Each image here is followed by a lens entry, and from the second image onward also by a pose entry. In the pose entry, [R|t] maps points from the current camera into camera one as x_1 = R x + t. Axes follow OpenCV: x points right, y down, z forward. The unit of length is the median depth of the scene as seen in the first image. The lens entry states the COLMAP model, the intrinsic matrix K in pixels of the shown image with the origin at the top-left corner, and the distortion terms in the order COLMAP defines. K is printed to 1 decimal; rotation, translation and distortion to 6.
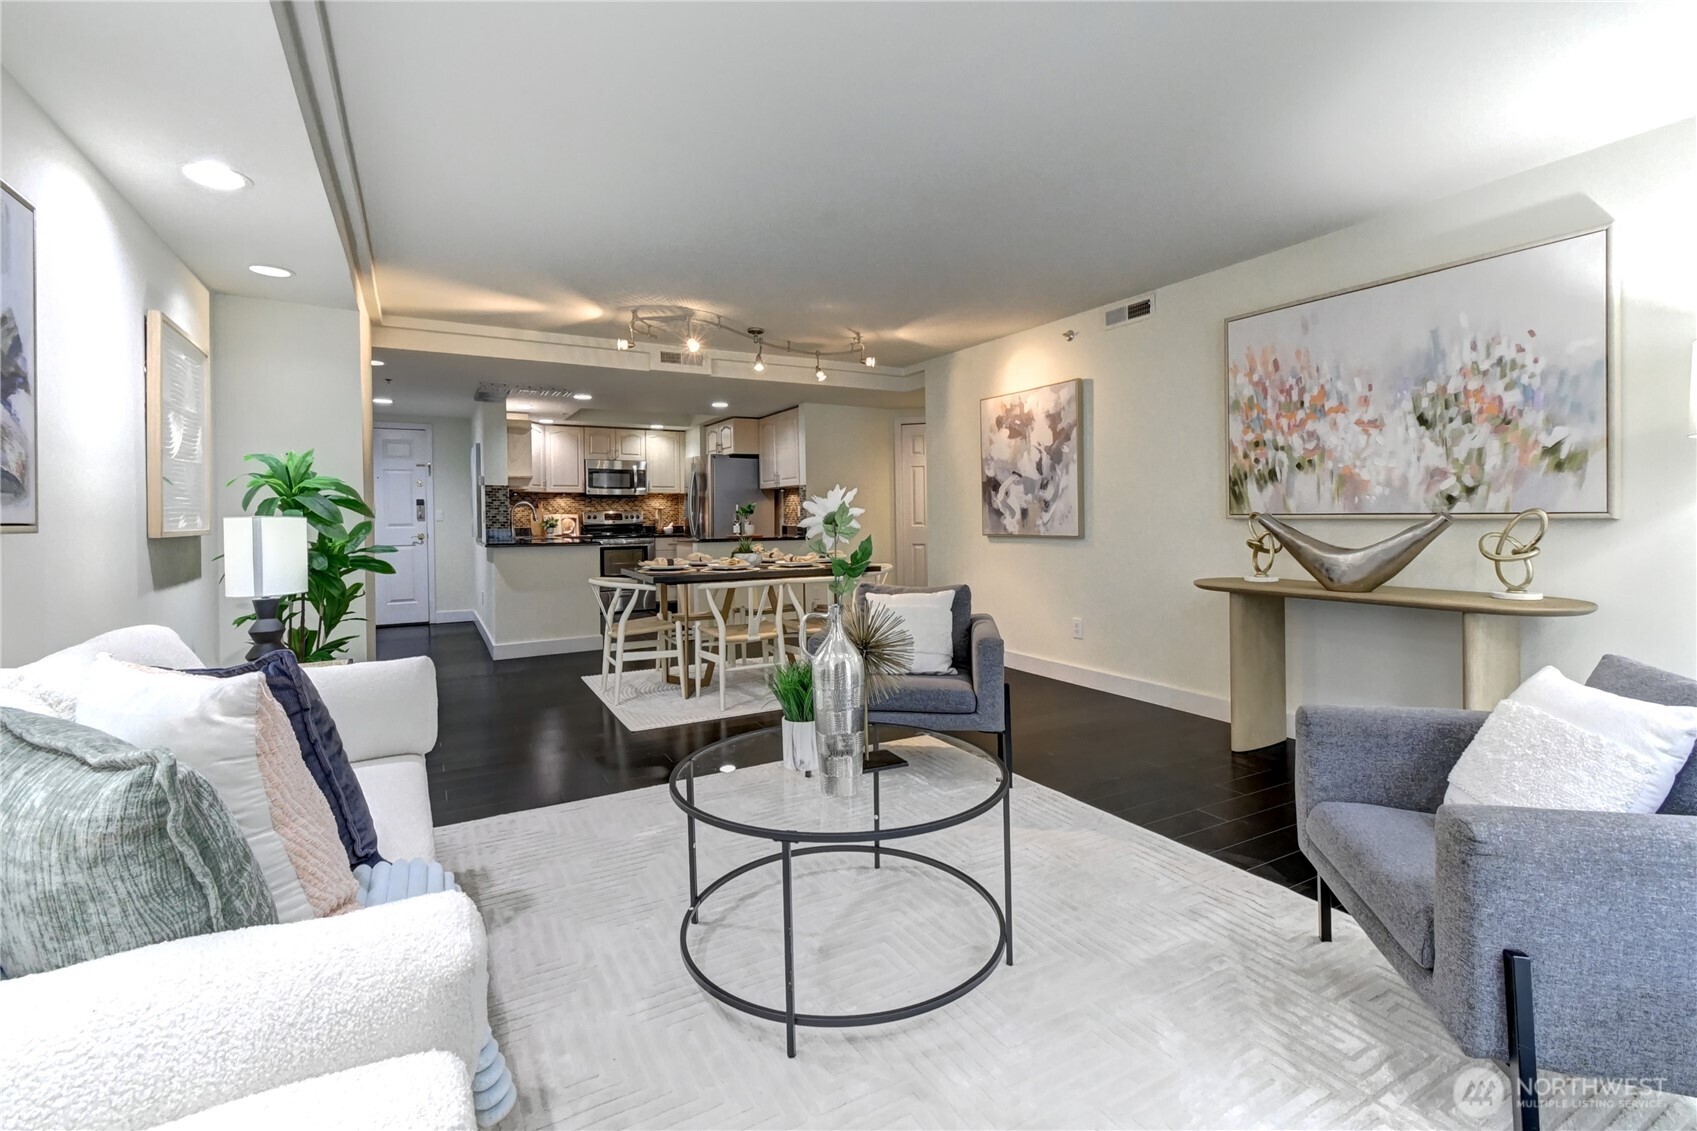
lens RADIAL K [[764.0, 0, 860.6], [0, 764.0, 519.4], [0, 0, 1]] dist [0.011271, -0.000414]
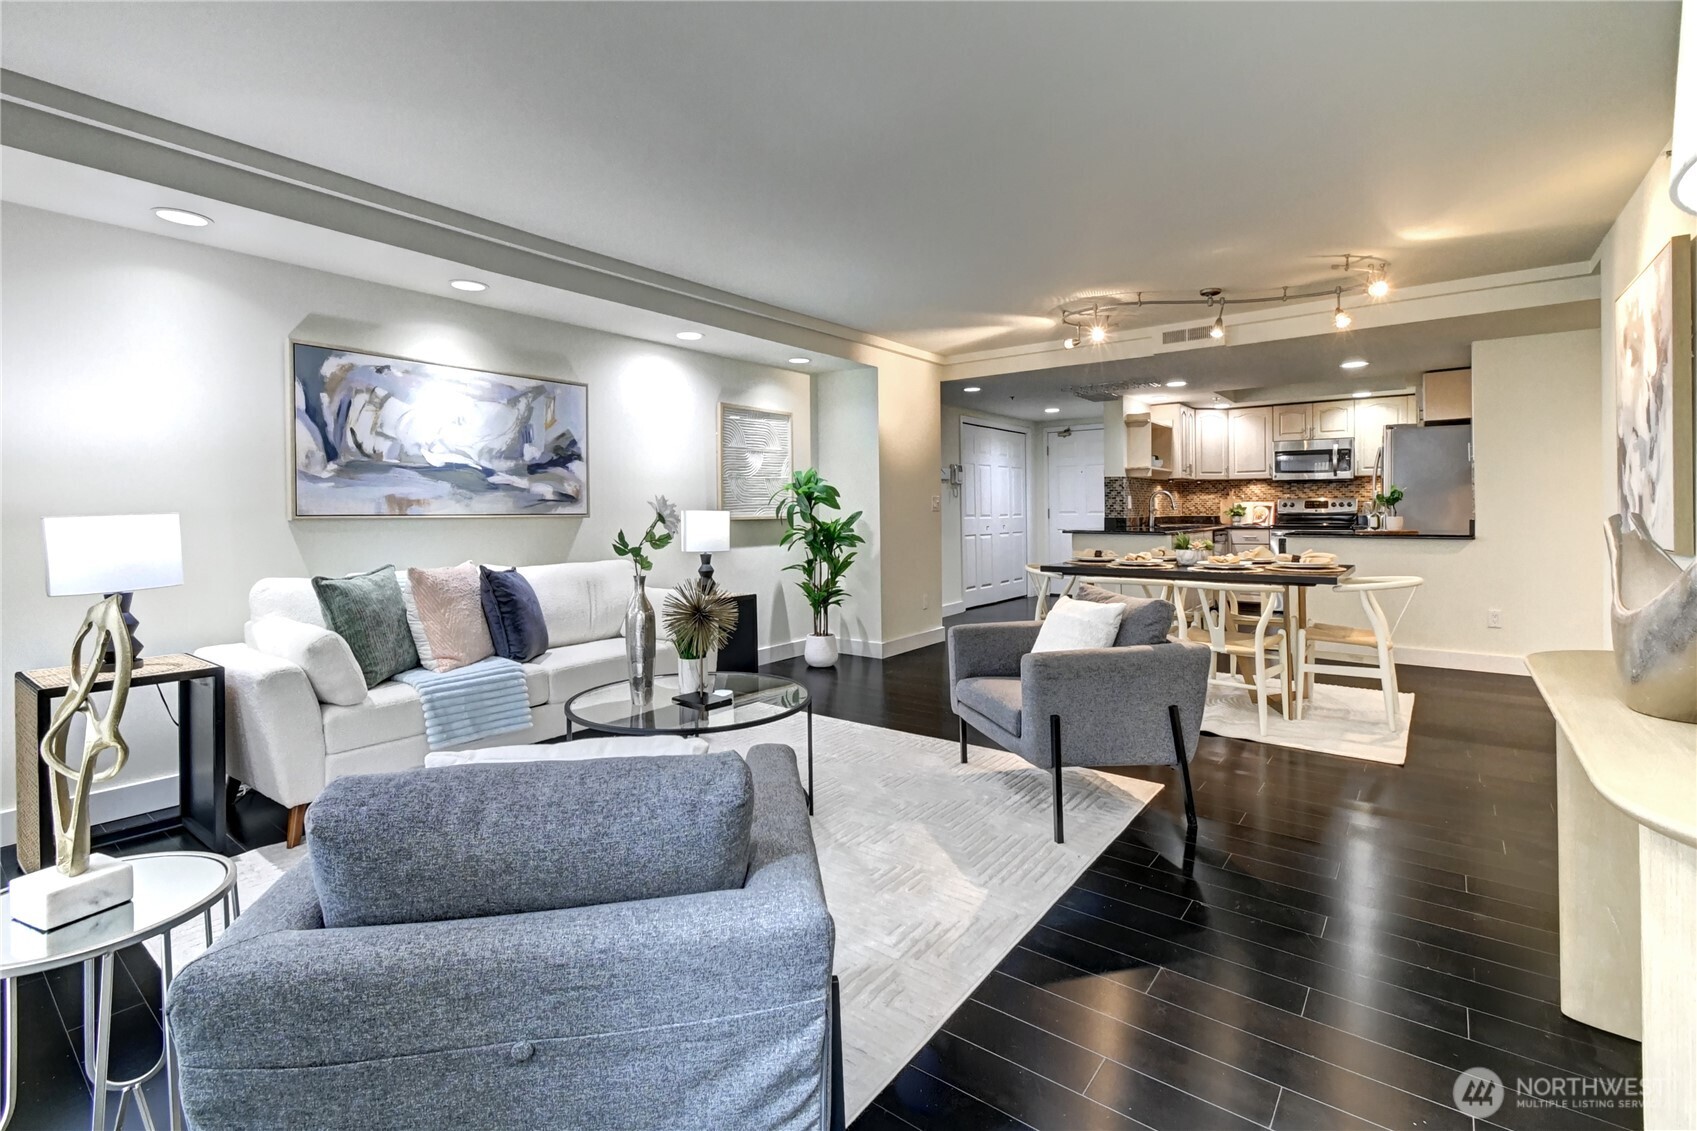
lens RADIAL K [[764.0, 0, 820.4], [0, 764.0, 514.6], [0, 0, 1]] dist [0.011271, -0.000414]
pose [[0.364418, 0.014730, -0.931119, 0.296852], [-0.000102, 0.999876, 0.015778, -0.005807], [0.931236, -0.005655, 0.364374, 0.160996]]
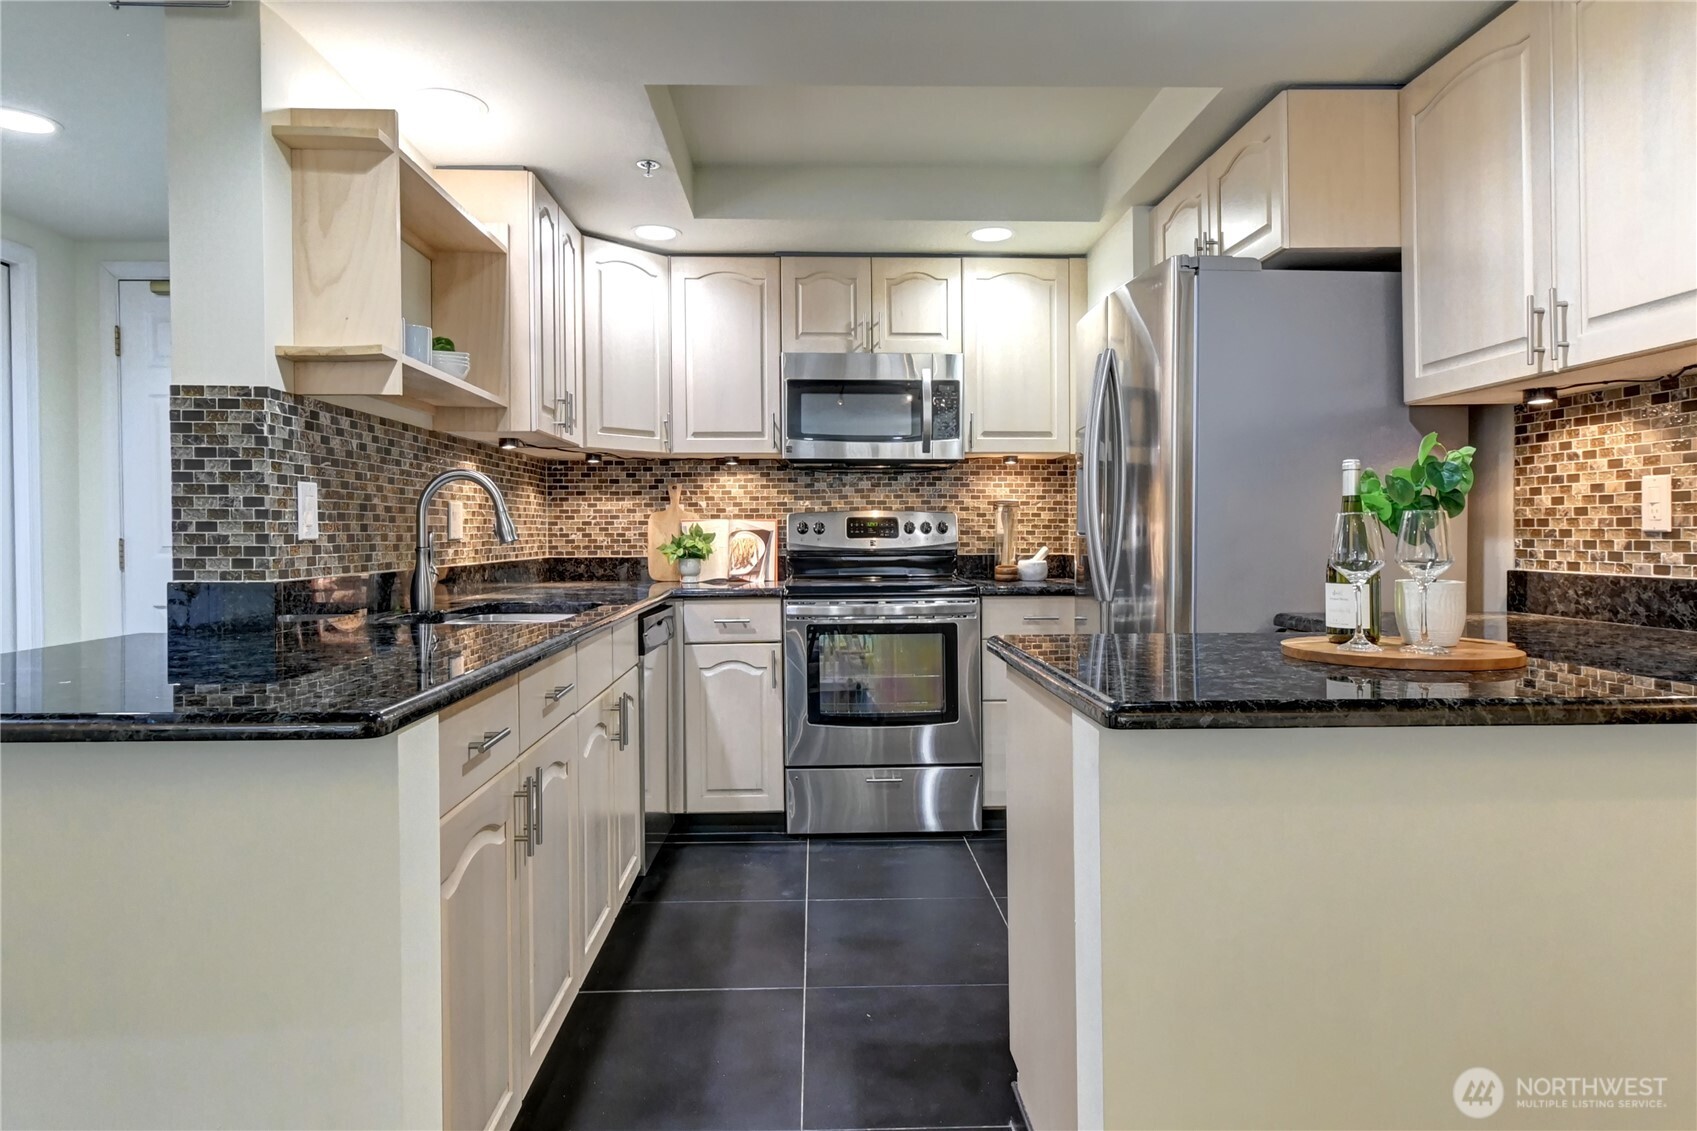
lens RADIAL K [[1004.3, 0, 844.1], [0, 1004.3, 552.1], [0, 0, 1]] dist [0.004955, 0.001252]
pose [[0.881928, 0.018054, -0.471039, -0.129650], [-0.007920, 0.999693, 0.023489, -0.002966], [0.471318, -0.016985, 0.881800, 0.626539]]
